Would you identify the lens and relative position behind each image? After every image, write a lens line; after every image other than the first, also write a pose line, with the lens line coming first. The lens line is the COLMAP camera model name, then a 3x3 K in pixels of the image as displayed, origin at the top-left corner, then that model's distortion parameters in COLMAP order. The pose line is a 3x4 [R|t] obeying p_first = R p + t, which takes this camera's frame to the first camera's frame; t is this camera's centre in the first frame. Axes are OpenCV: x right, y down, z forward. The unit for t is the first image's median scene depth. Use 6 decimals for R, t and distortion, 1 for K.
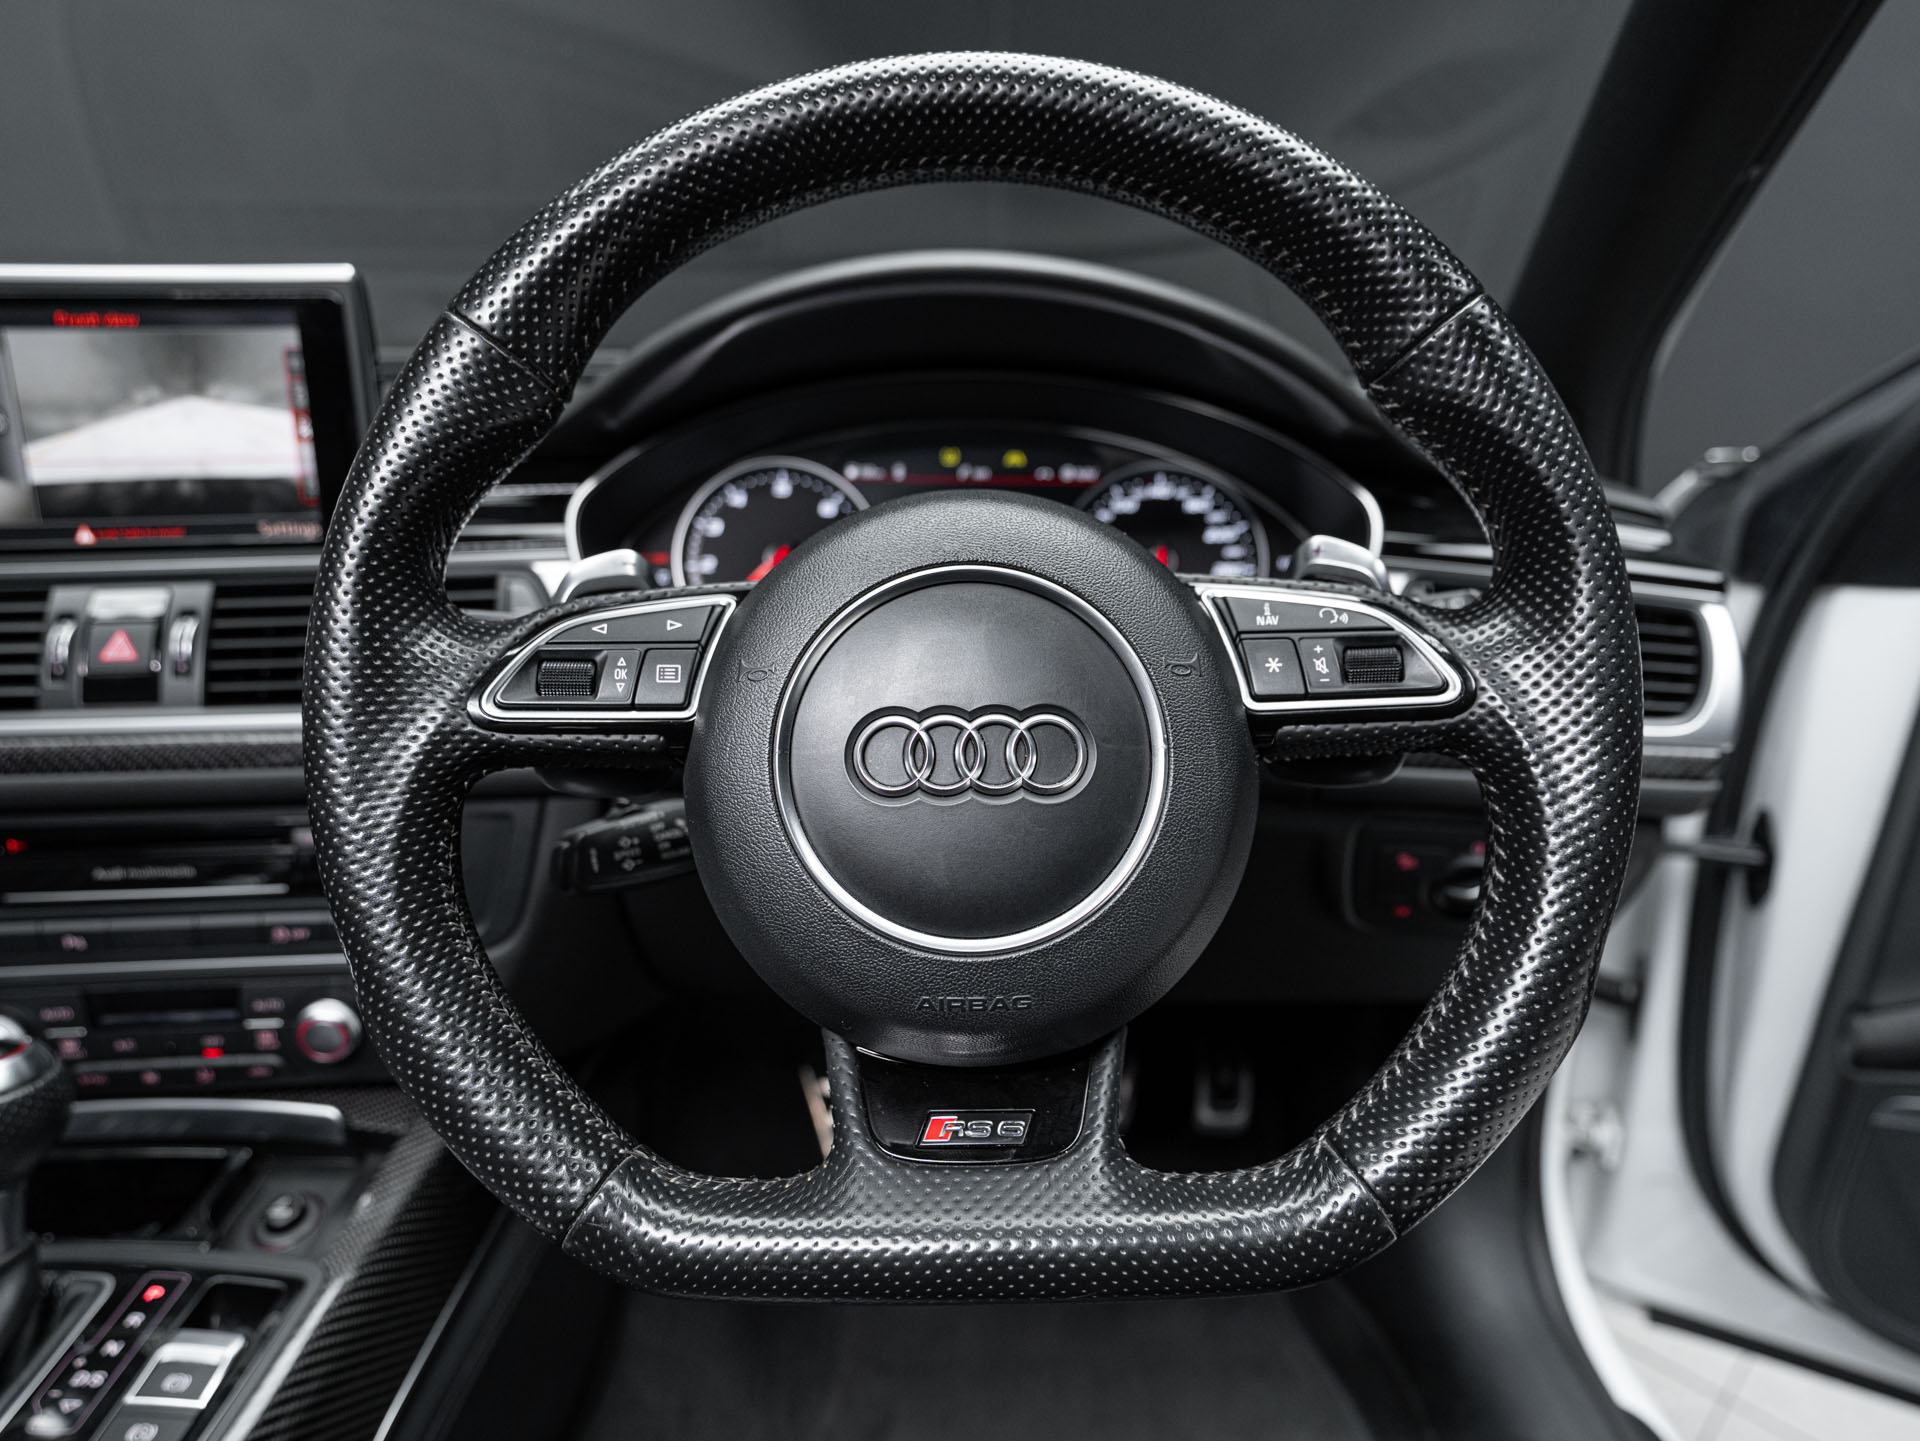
lens RADIAL K [[1203.4, 0, 960.0], [0, 1203.4, 720.5], [0, 0, 1]] dist [0.000077, 0.001995]
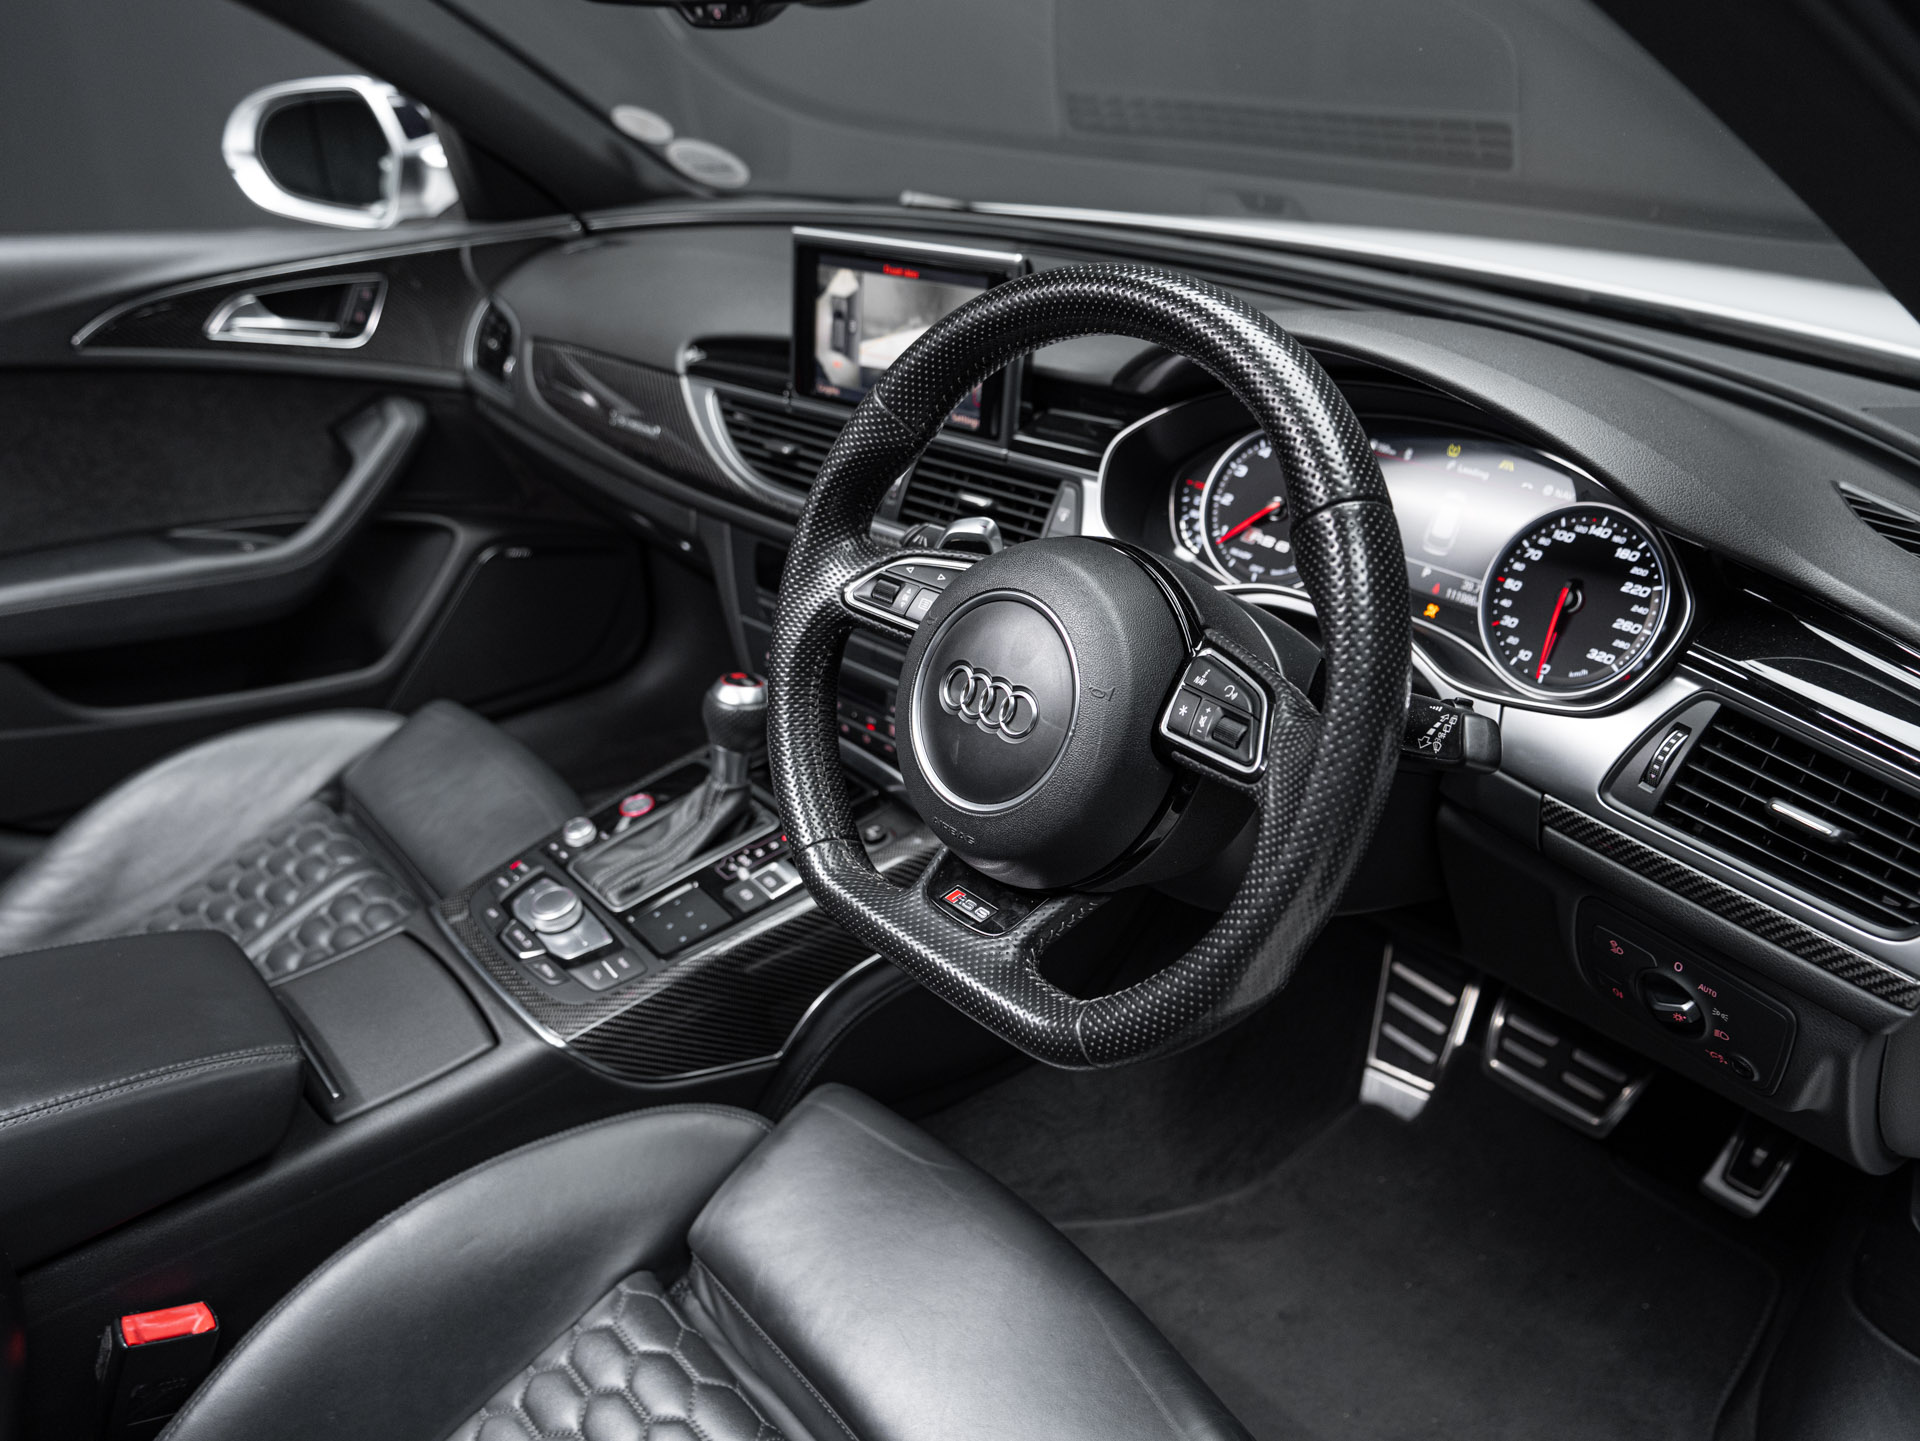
lens RADIAL K [[1292.1, 0, 960.0], [0, 1292.1, 720.5], [0, 0, 1]] dist [0.056229, 0.000238]
pose [[0.683937, 0.341147, -0.644863, 0.652684], [-0.230604, 0.939703, 0.252546, -0.225187], [0.692135, -0.024018, 0.721368, -0.208203]]
